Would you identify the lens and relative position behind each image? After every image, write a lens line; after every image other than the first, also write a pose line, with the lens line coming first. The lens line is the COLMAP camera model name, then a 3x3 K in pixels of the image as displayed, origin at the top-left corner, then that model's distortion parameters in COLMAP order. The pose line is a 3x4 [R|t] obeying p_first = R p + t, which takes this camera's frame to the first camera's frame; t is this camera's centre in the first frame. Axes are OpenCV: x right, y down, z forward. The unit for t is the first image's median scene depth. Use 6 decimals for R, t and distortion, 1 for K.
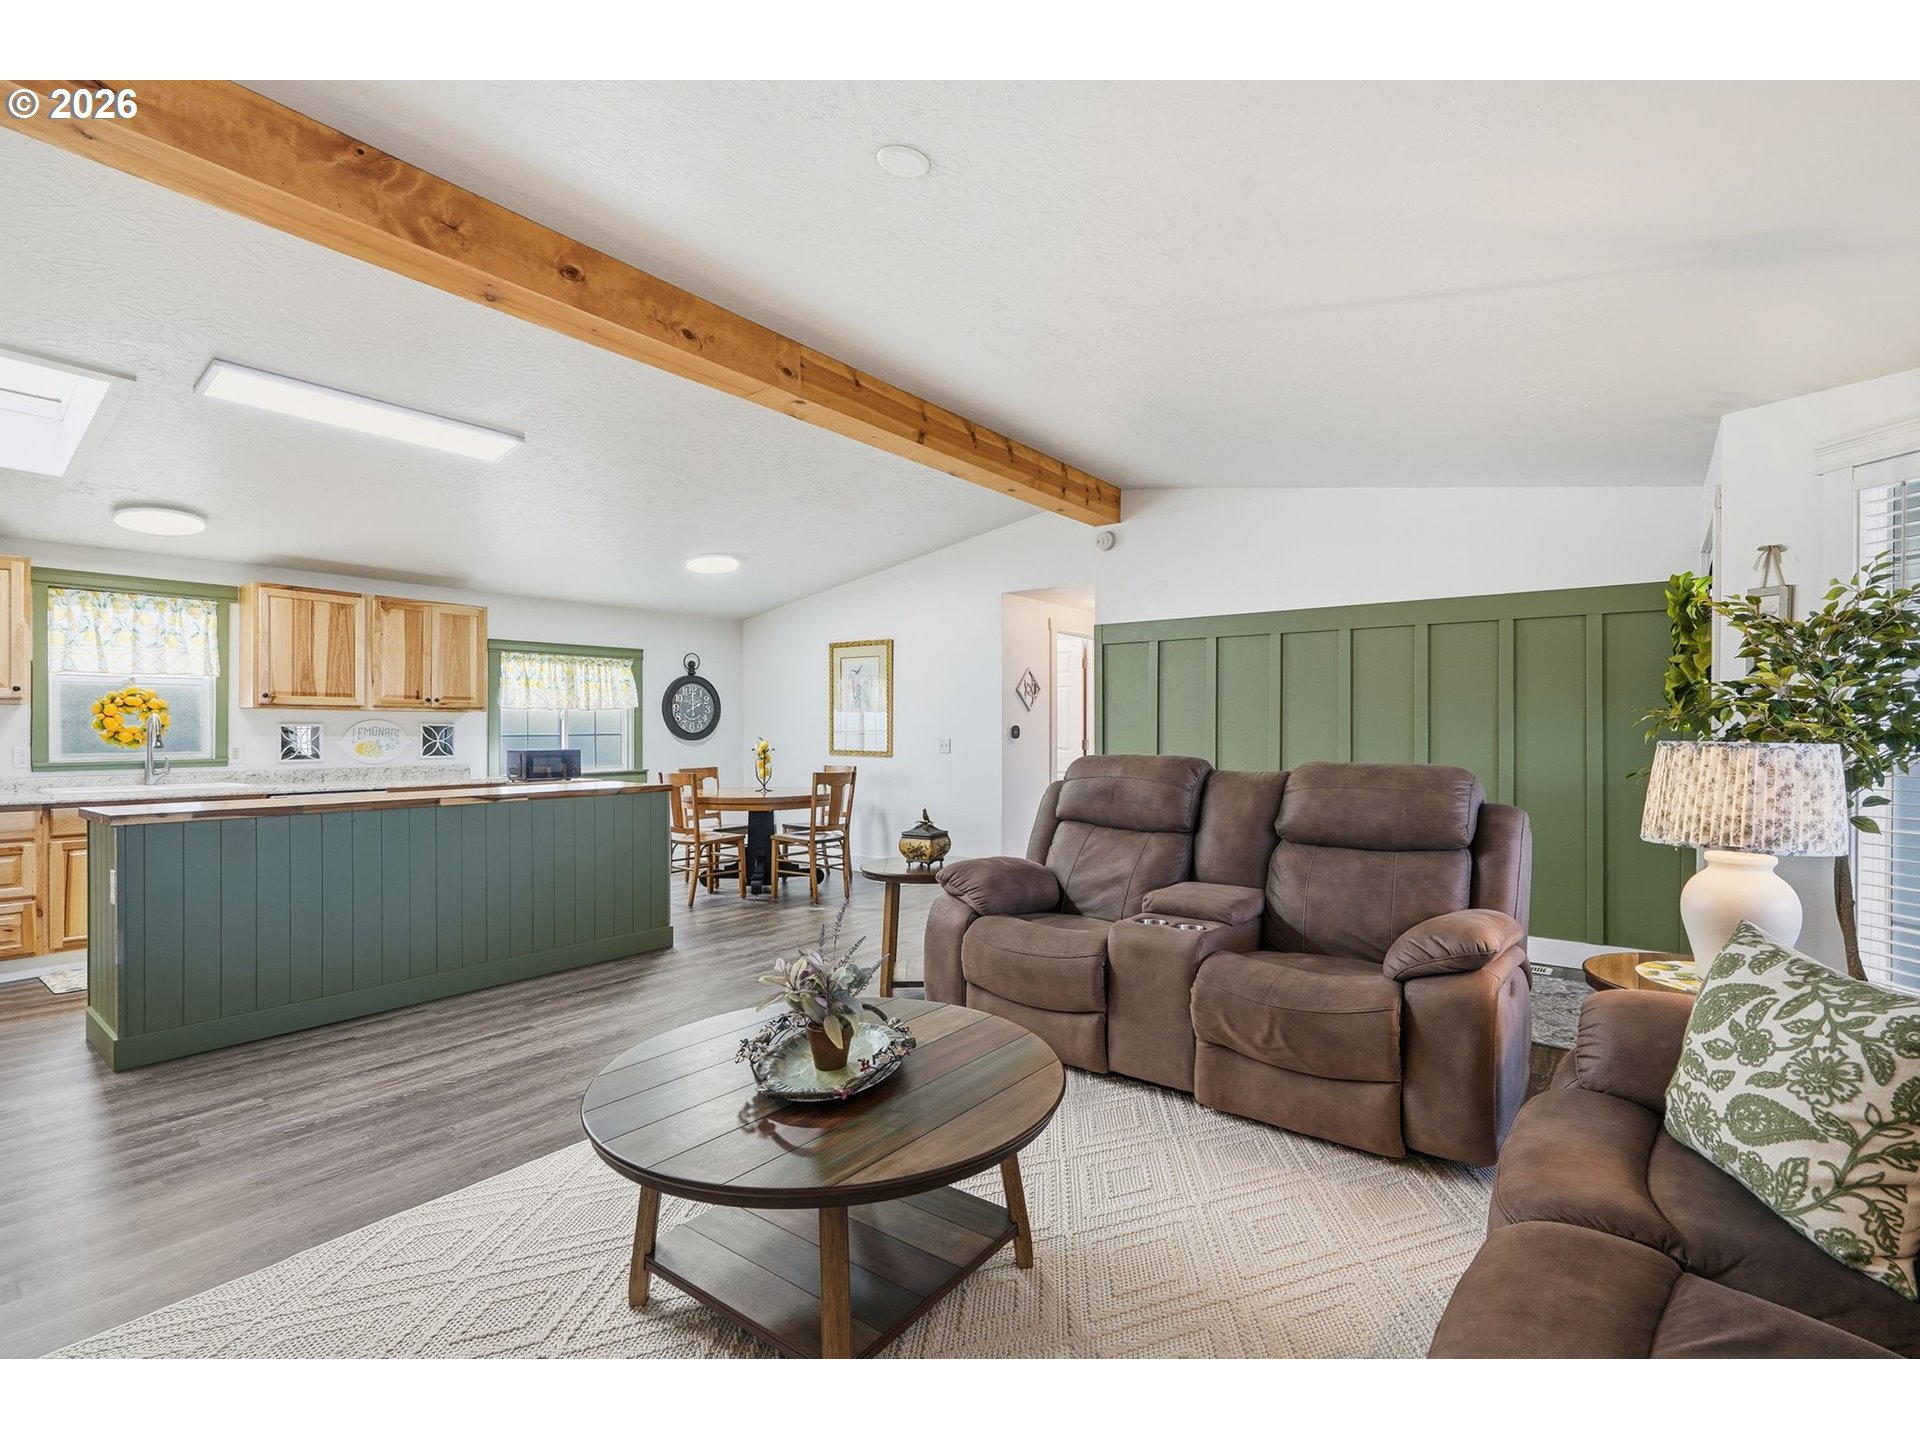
lens RADIAL K [[881.8, 0, 946.2], [0, 881.8, 727.1], [0, 0, 1]] dist [-0.002259, 0.002861]
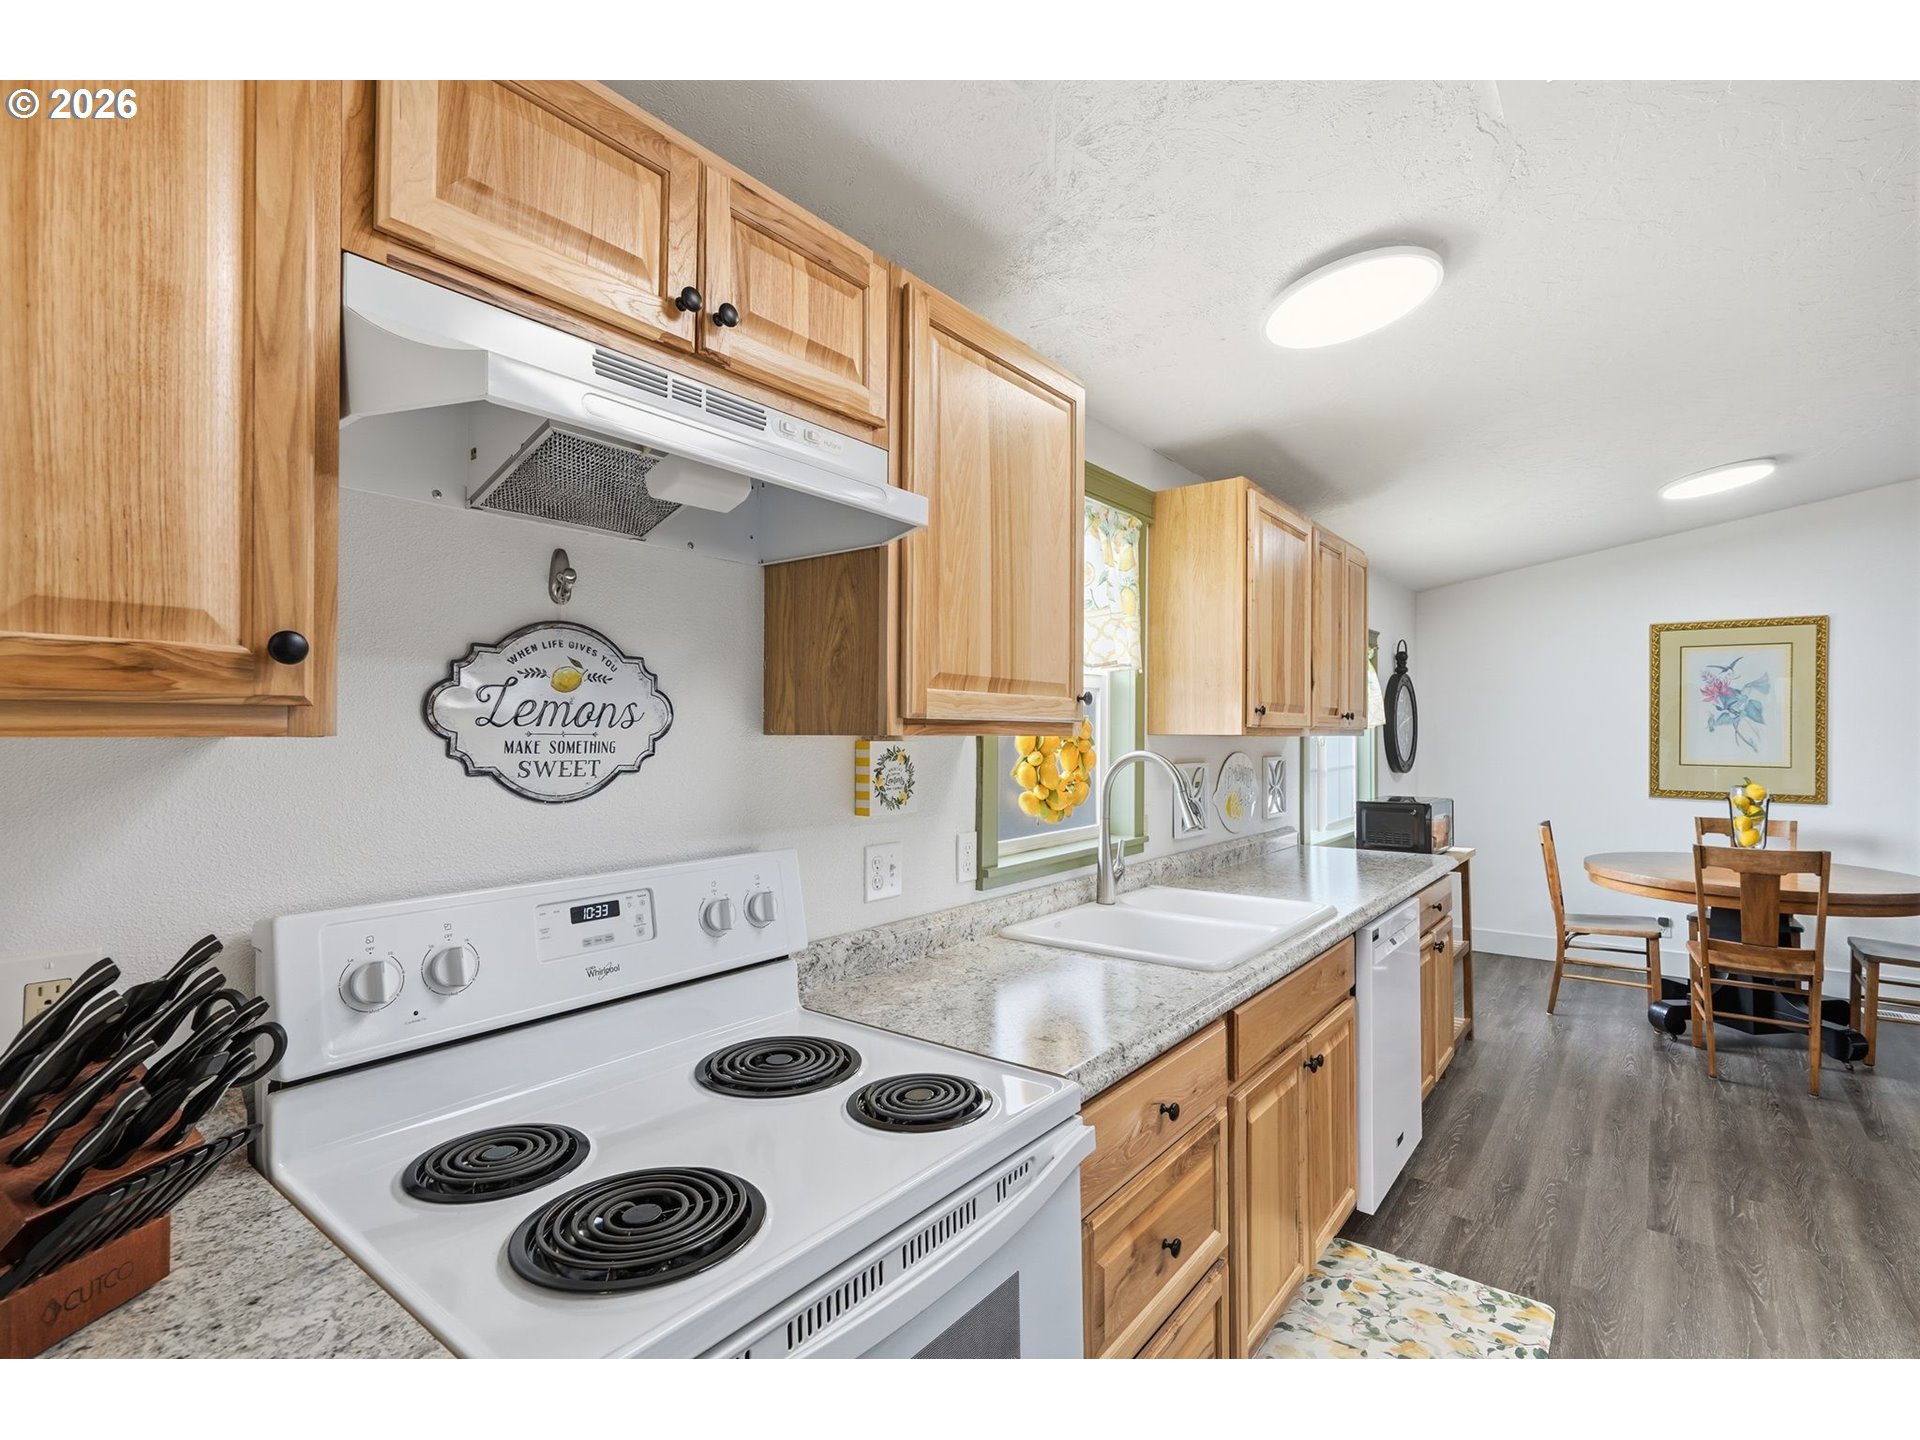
lens RADIAL K [[881.8, 0, 957.0], [0, 881.8, 730.4], [0, 0, 1]] dist [-0.002259, 0.002861]
pose [[0.999954, -0.000535, -0.009552, -0.650255], [0.000539, 1.000000, 0.000427, -0.018248], [0.009552, -0.000432, 0.999954, 0.355865]]
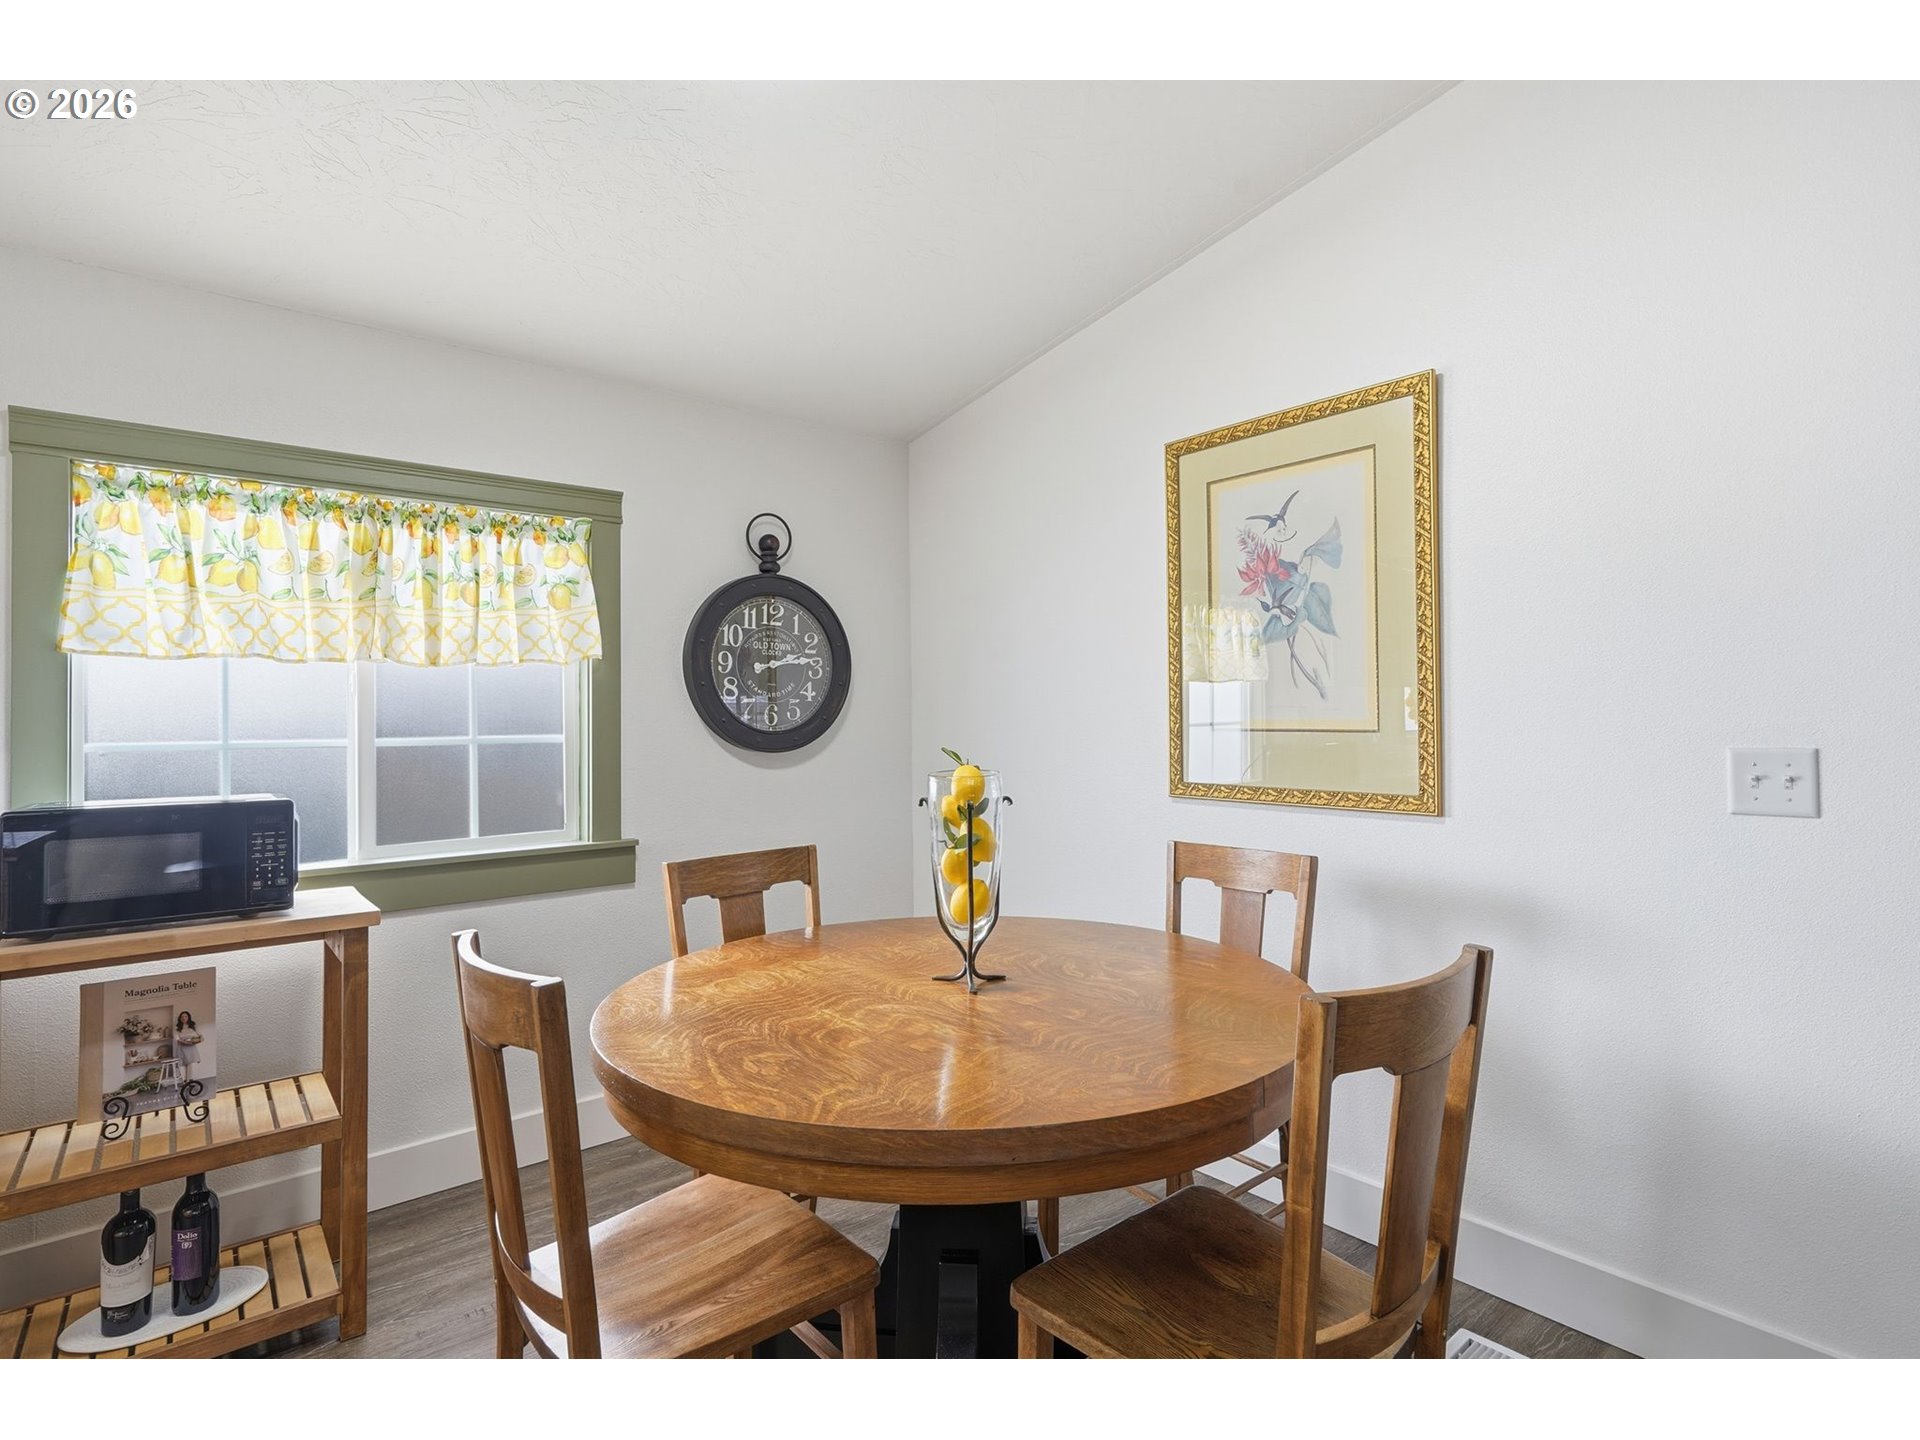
lens RADIAL K [[934.9, 0, 958.9], [0, 934.9, 721.5], [0, 0, 1]] dist [-0.000460, -0.000015]
pose [[0.978088, -0.012178, -0.207836, -0.139808], [0.011267, 0.999921, -0.005564, 0.005375], [0.207888, 0.003100, 0.978148, 0.672773]]
